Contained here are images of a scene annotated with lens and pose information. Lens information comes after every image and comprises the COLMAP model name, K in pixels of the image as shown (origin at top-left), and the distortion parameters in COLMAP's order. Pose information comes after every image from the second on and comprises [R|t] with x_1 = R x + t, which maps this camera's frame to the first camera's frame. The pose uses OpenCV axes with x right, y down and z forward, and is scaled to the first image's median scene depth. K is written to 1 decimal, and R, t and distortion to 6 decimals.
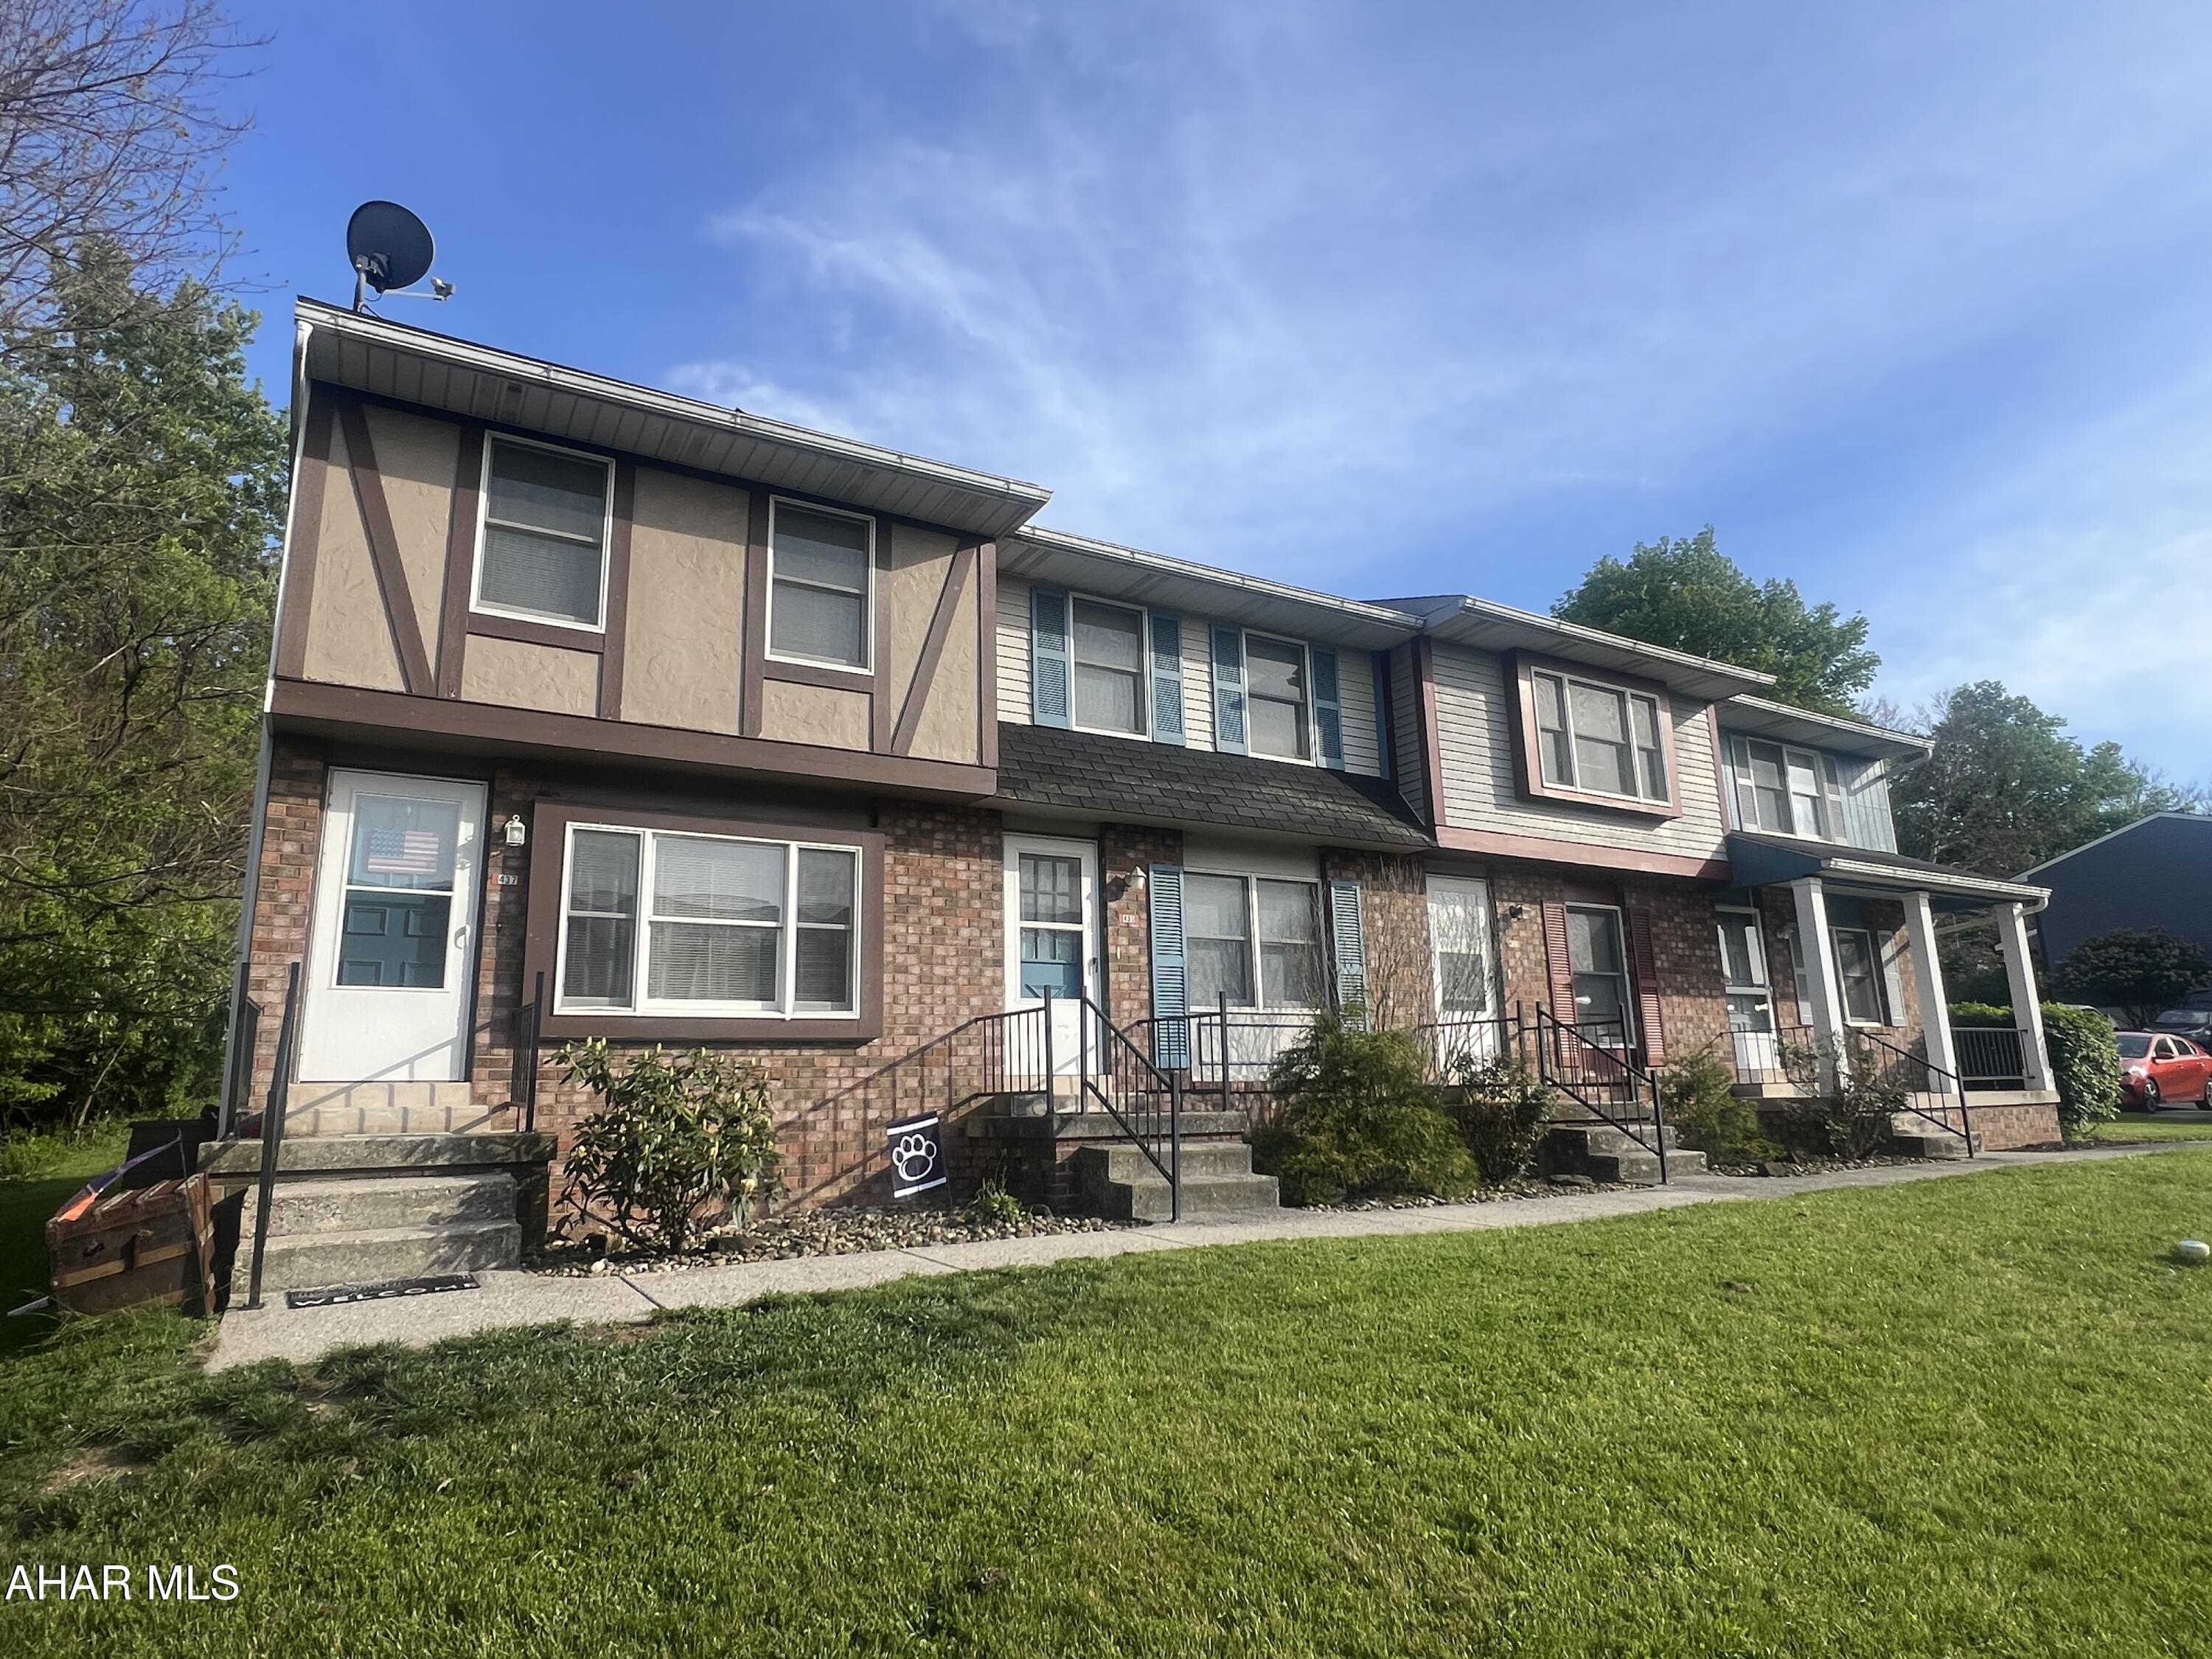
lens RADIAL K [[1263.6, 0, 1098.5], [0, 1263.6, 847.8], [0, 0, 1]] dist [-0.002147, -0.005450]
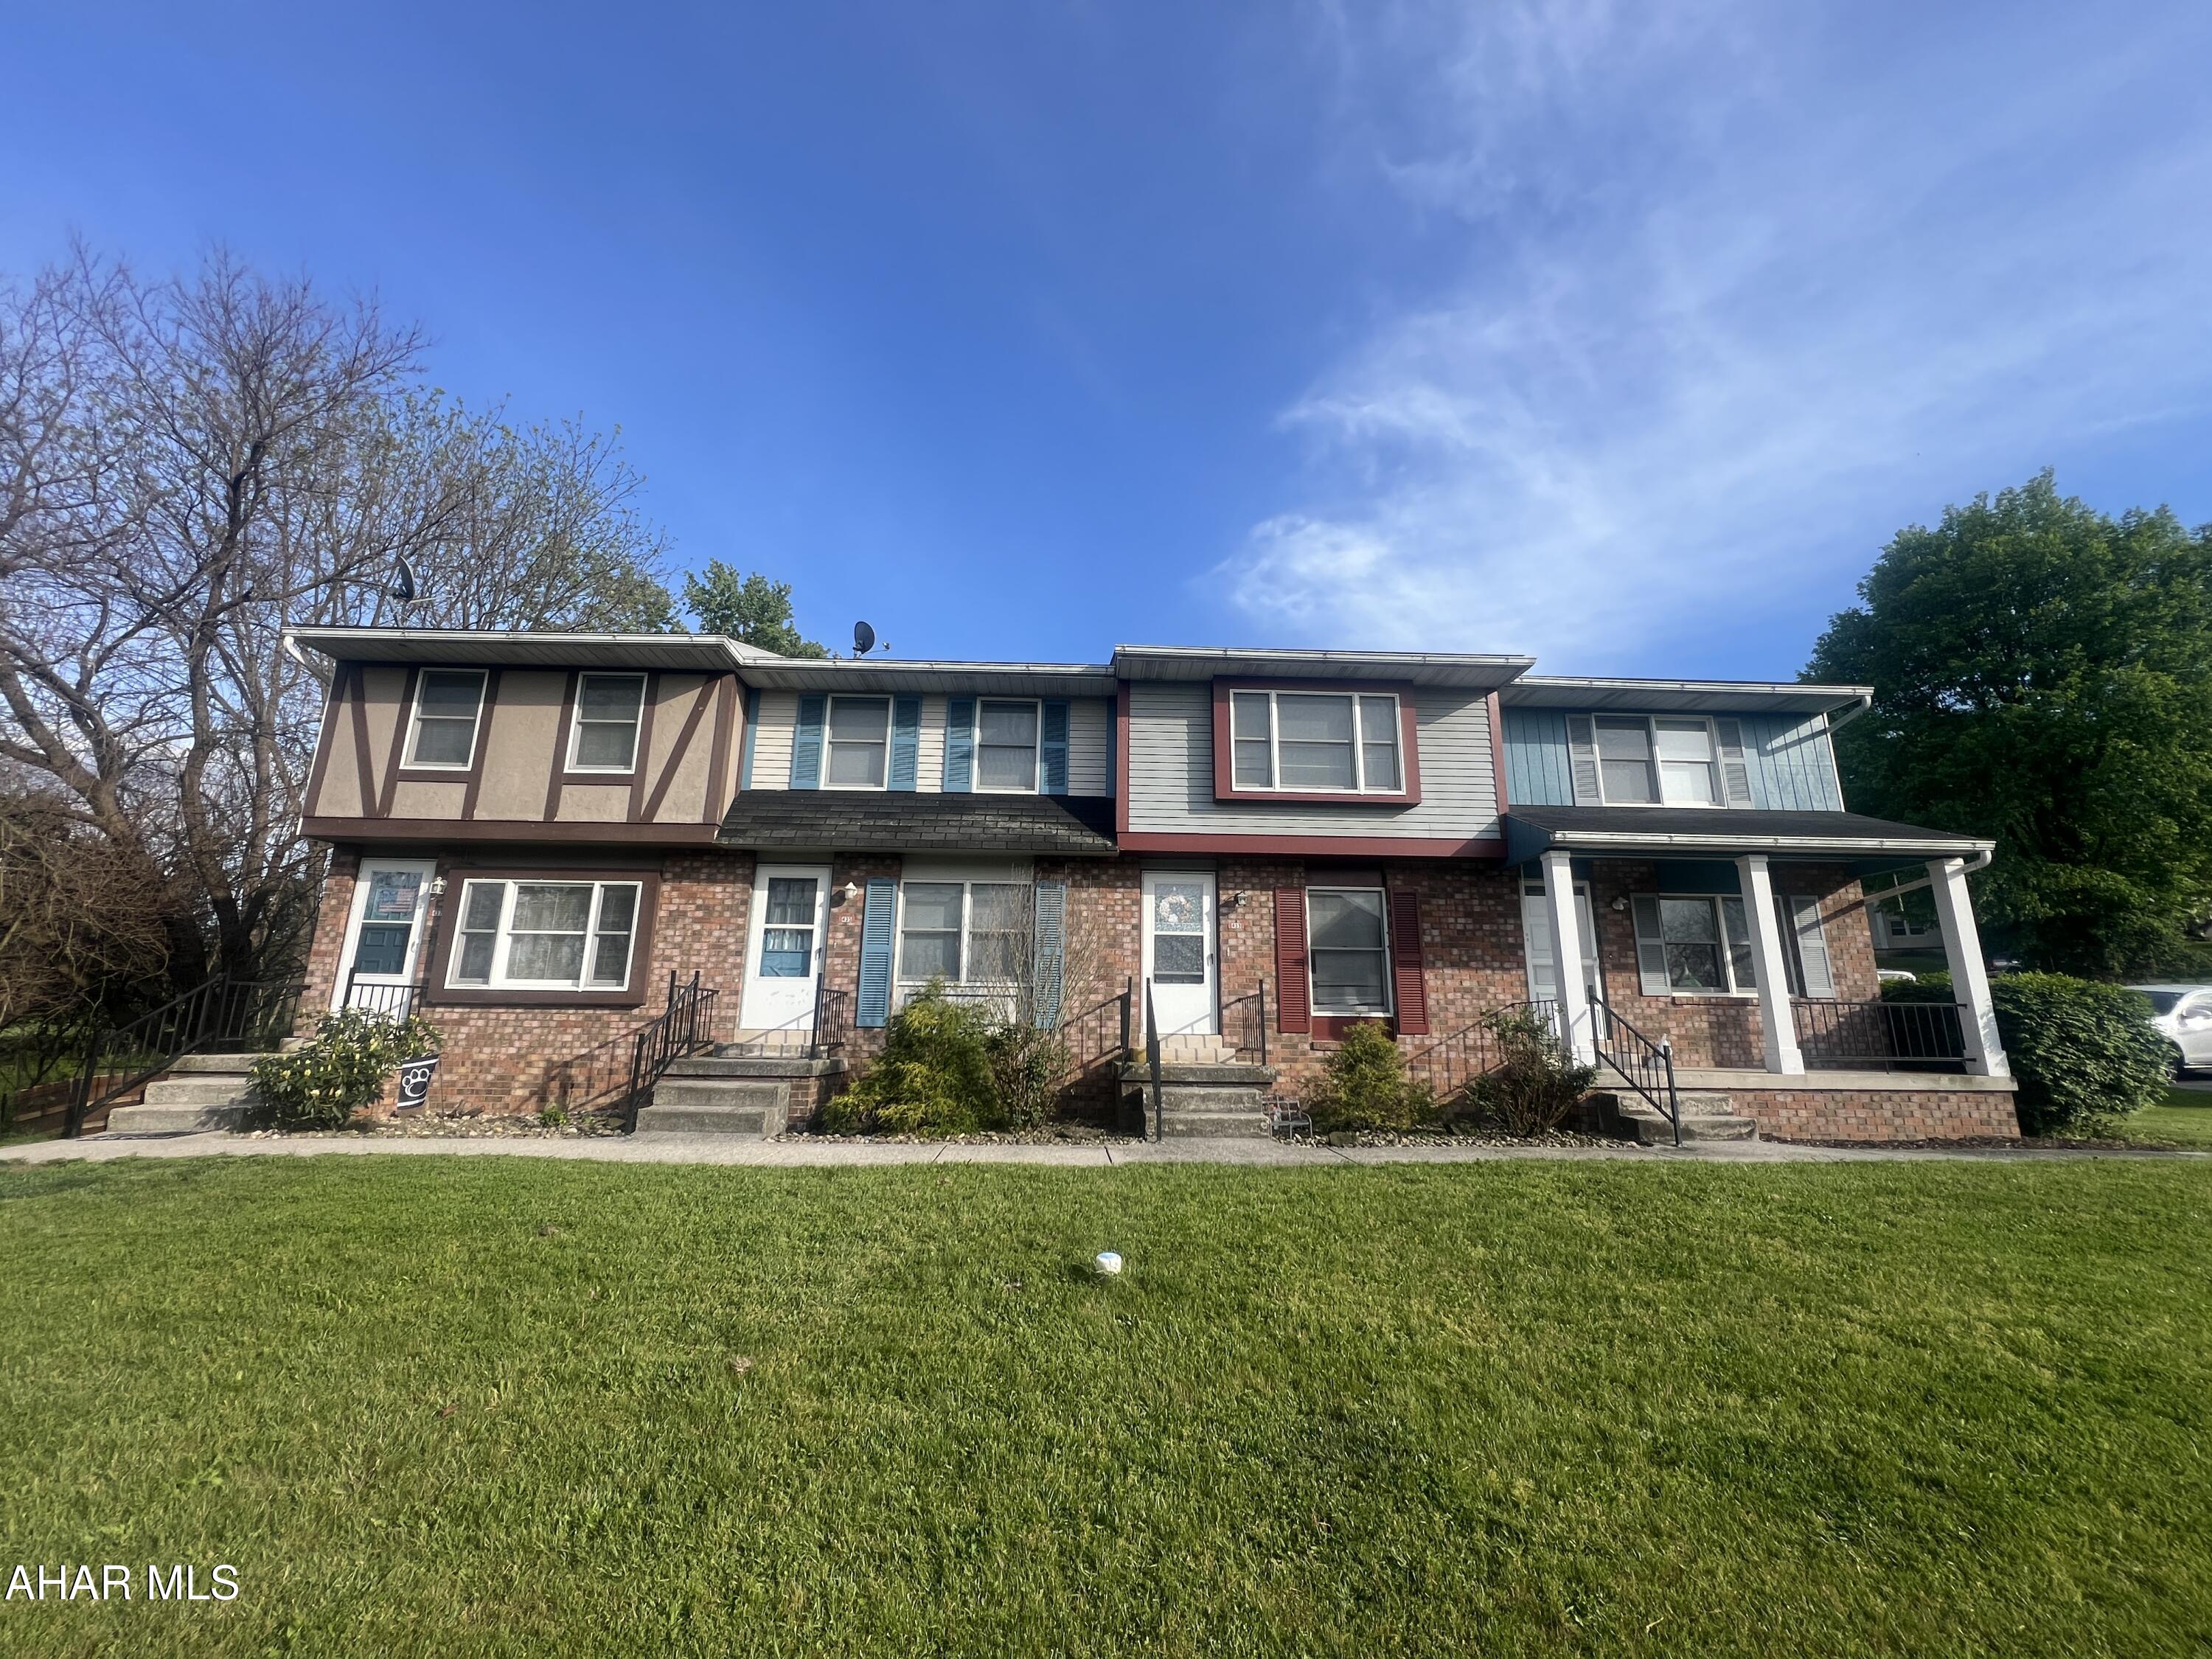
lens RADIAL K [[888.3, 0, 1103.6], [0, 888.3, 833.9], [0, 0, 1]] dist [-0.004260, 0.001307]
pose [[0.876711, -0.074987, -0.475136, 0.816421], [0.065062, 0.997183, -0.037328, 0.018007], [0.476597, 0.001813, 0.879120, 0.285266]]
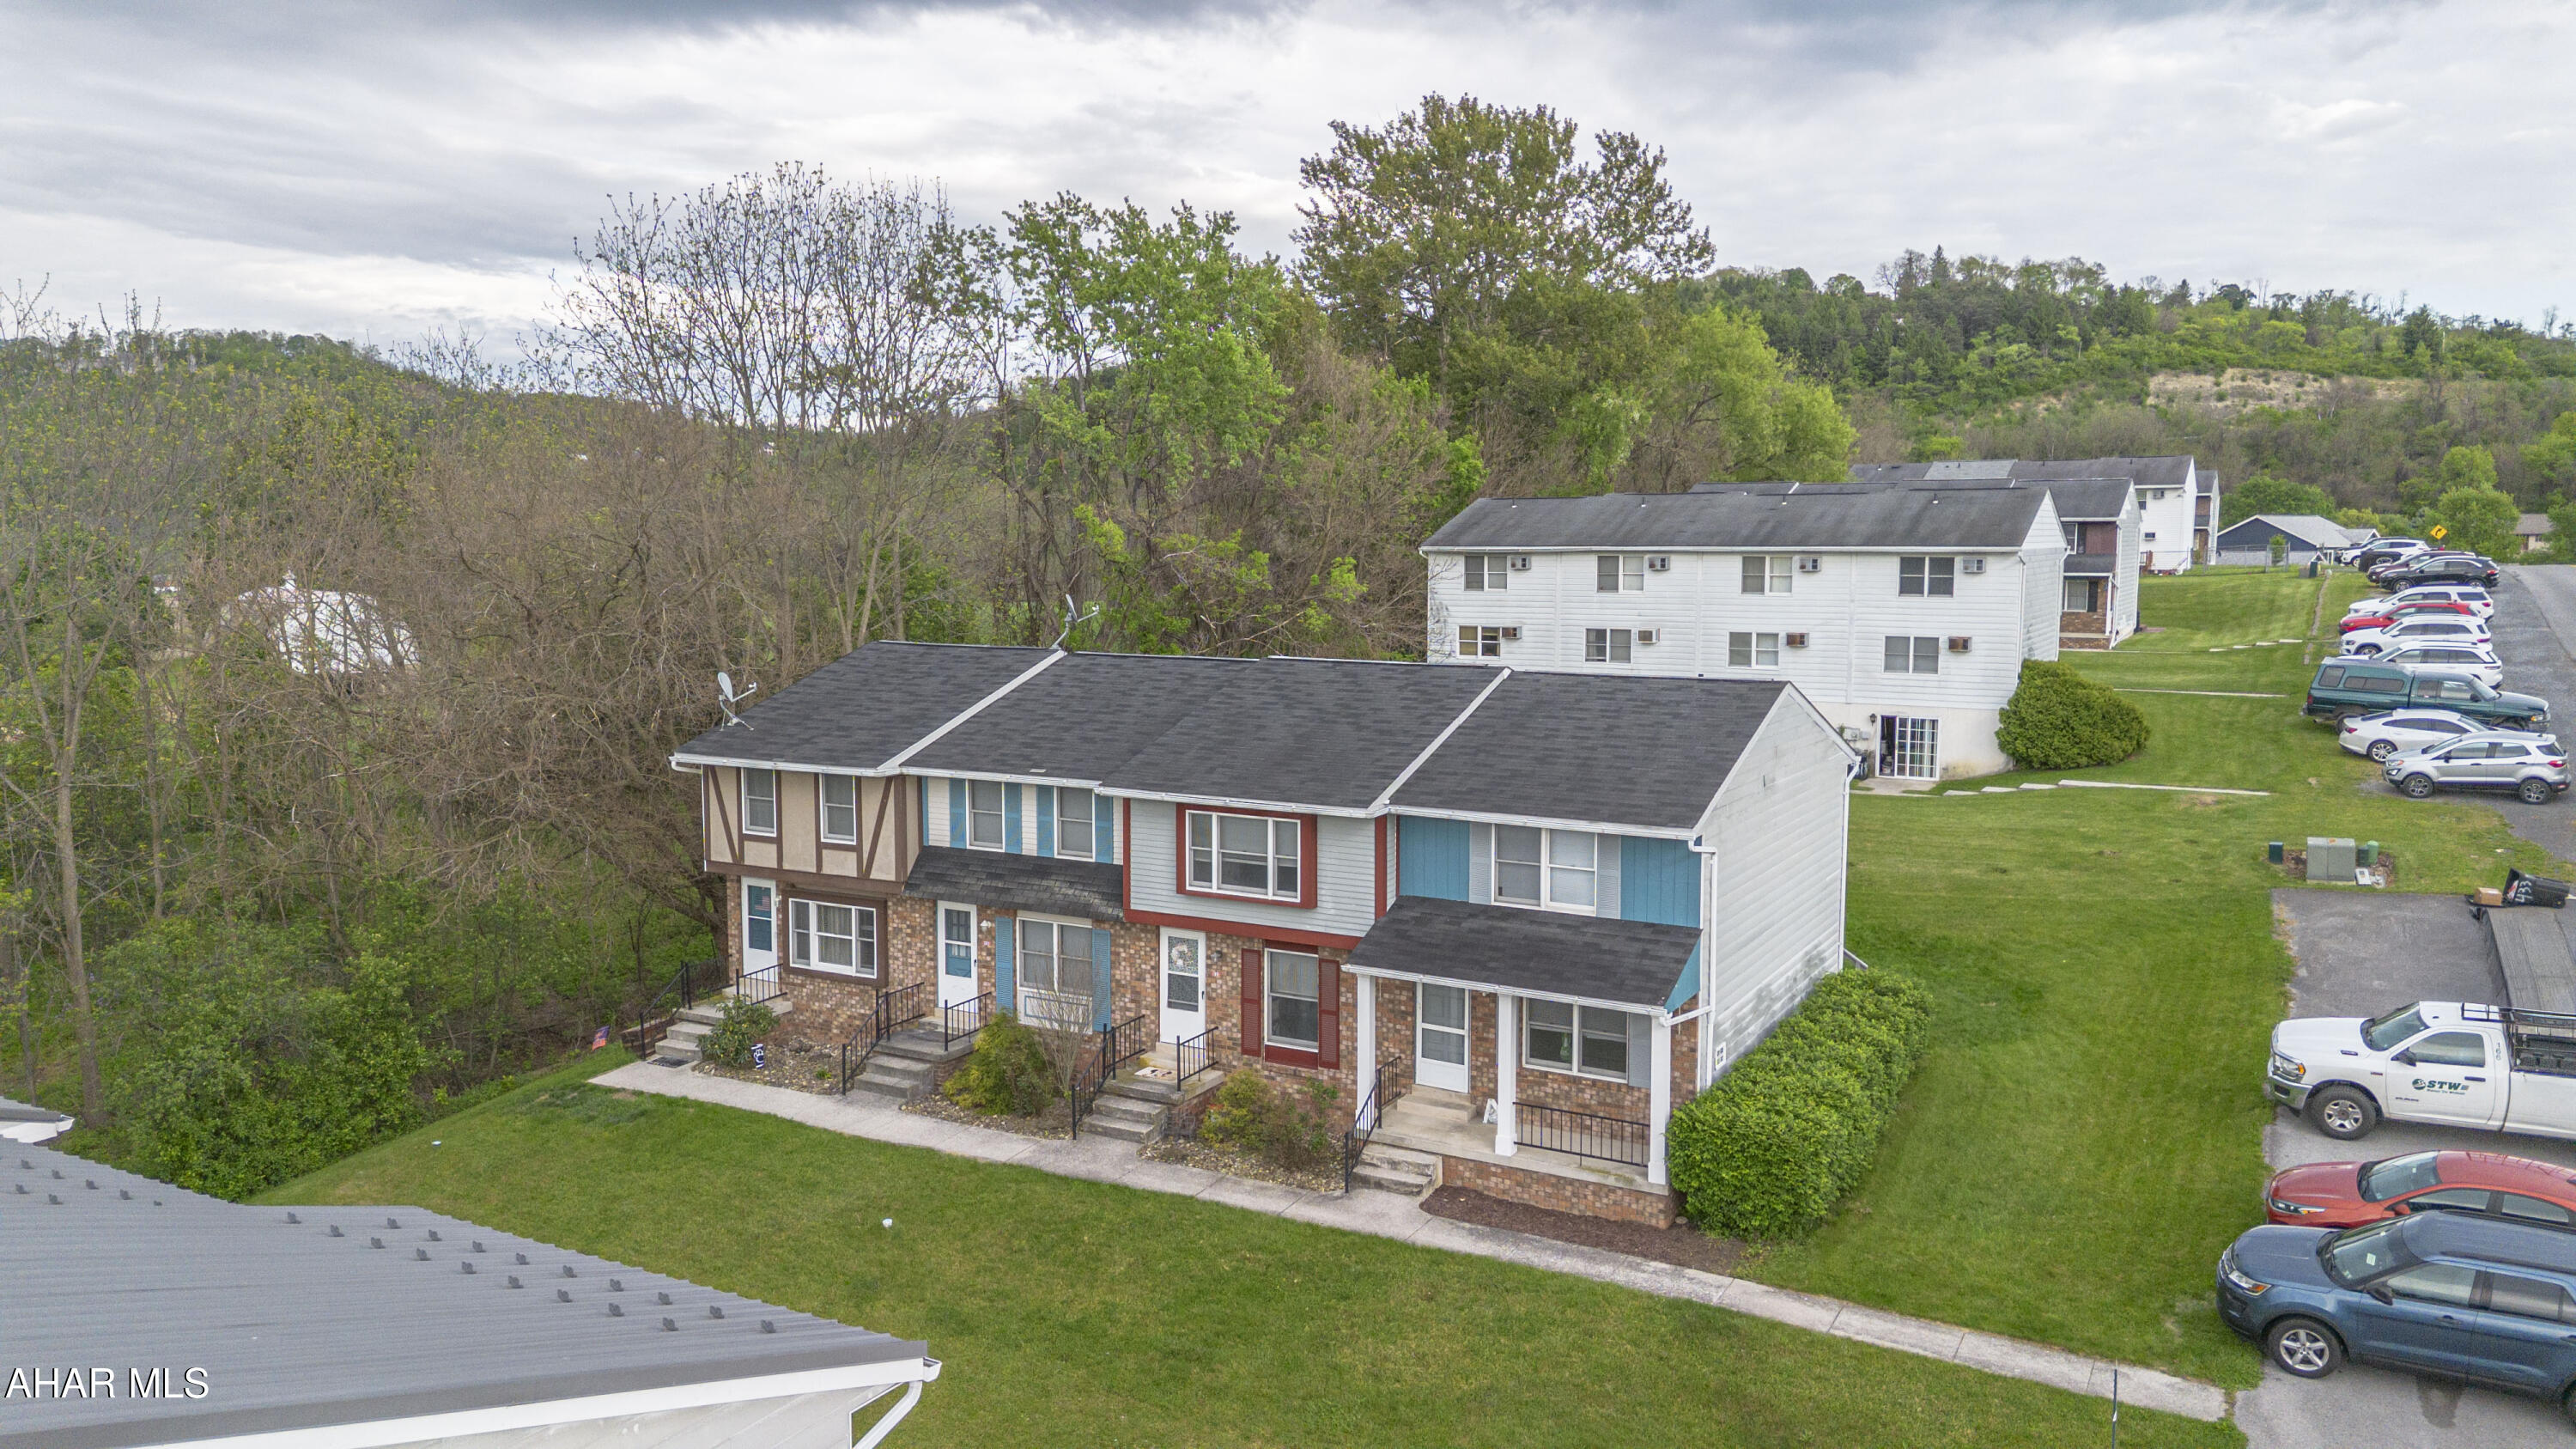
lens RADIAL K [[1813.9, 0, 1290.5], [0, 1813.9, 729.2], [0, 0, 1]] dist [0.086513, -0.083657]
pose [[0.504576, 0.115889, -0.855554, 3.000932], [0.161449, 0.960805, 0.225363, -0.939290], [0.848137, -0.251841, 0.466089, 0.134003]]
